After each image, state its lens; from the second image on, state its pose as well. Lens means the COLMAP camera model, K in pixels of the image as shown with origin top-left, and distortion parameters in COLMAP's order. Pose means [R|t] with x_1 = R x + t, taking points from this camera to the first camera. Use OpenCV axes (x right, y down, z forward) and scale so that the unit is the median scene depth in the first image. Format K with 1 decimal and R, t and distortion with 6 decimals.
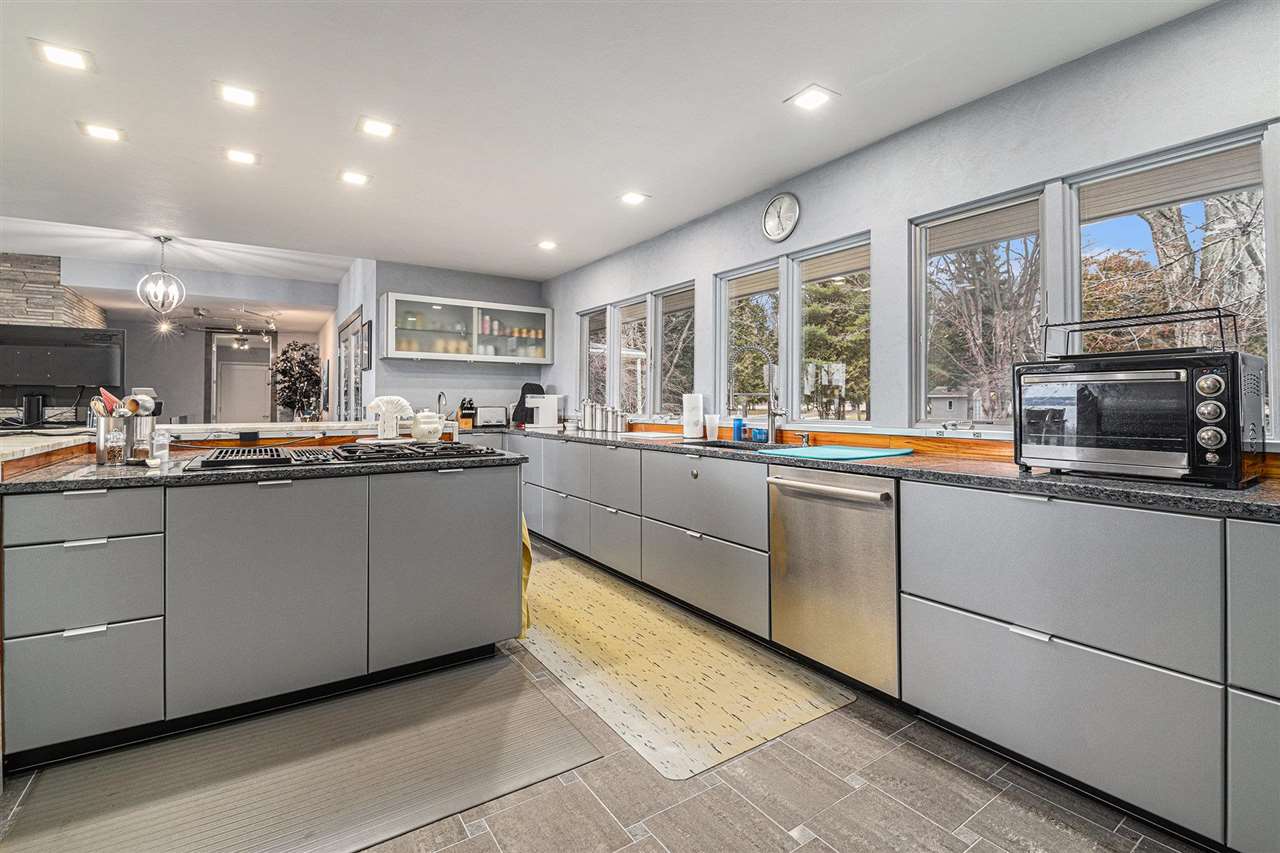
lens RADIAL K [[564.4, 0, 650.5], [0, 564.4, 400.9], [0, 0, 1]] dist [-0.029565, -0.000809]
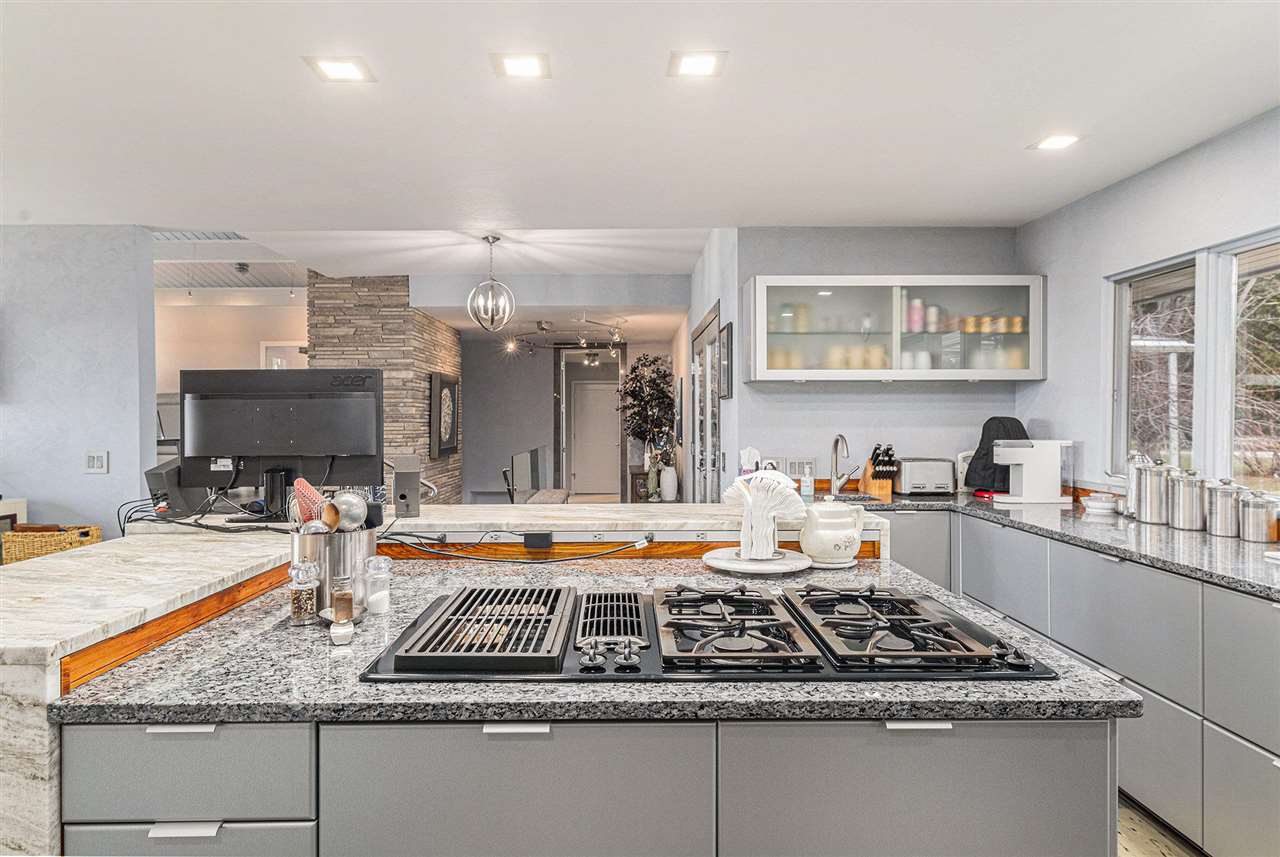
lens RADIAL K [[766.4, 0, 636.9], [0, 766.4, 428.0], [0, 0, 1]] dist [0.001055, 0.001694]
pose [[0.830262, 0.000698, -0.557372, -0.092701], [0.006847, 0.999911, 0.011451, -0.031764], [0.557331, -0.013324, 0.830184, 0.195456]]
